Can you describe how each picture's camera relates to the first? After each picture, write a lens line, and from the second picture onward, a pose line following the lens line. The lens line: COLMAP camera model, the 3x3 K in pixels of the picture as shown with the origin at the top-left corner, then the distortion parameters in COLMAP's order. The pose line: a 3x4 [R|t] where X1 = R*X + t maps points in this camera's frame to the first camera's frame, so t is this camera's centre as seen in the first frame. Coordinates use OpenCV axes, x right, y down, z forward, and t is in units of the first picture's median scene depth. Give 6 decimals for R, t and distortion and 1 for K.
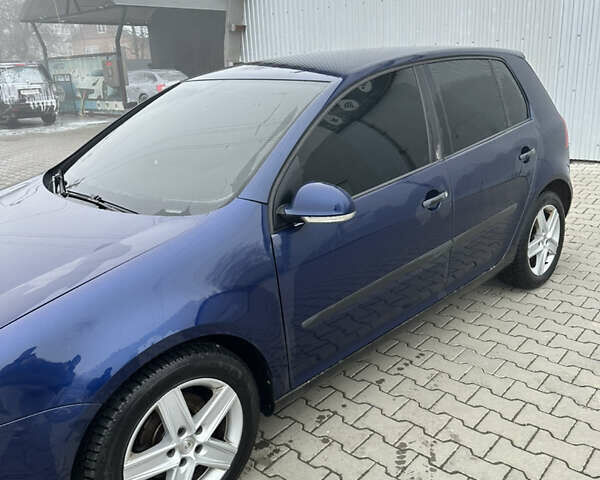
lens RADIAL K [[557.6, 0, 300.0], [0, 557.6, 240.0], [0, 0, 1]] dist [0.157402, -0.328179]
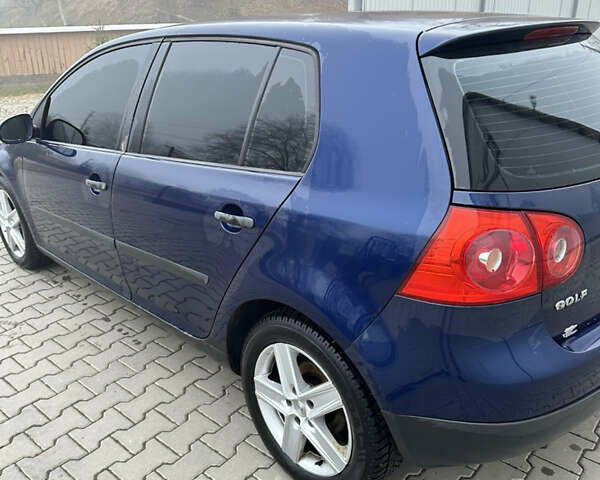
lens RADIAL K [[557.6, 0, 300.0], [0, 557.6, 240.0], [0, 0, 1]] dist [0.157402, -0.328179]
pose [[0.001631, 0.416346, -0.909205, 1.187376], [-0.285339, 0.871601, 0.398614, -0.485693], [0.958425, 0.258782, 0.120222, 1.271657]]
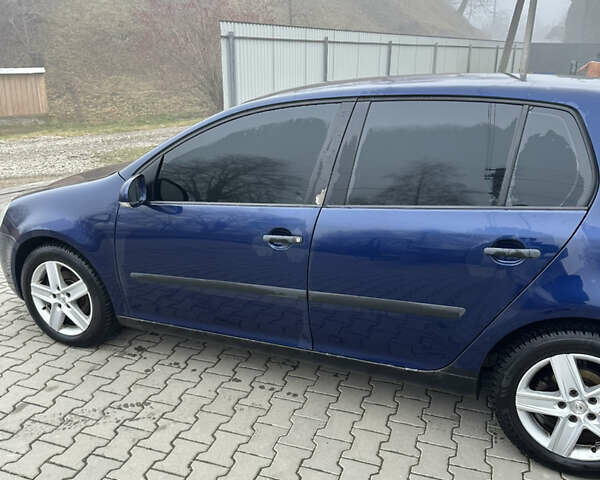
lens RADIAL K [[557.6, 0, 300.0], [0, 557.6, 240.0], [0, 0, 1]] dist [0.157402, -0.328179]
pose [[0.371281, 0.331258, -0.867421, 1.117789], [-0.296709, 0.927543, 0.227217, -0.307449], [0.879838, 0.173010, 0.442666, 0.613088]]
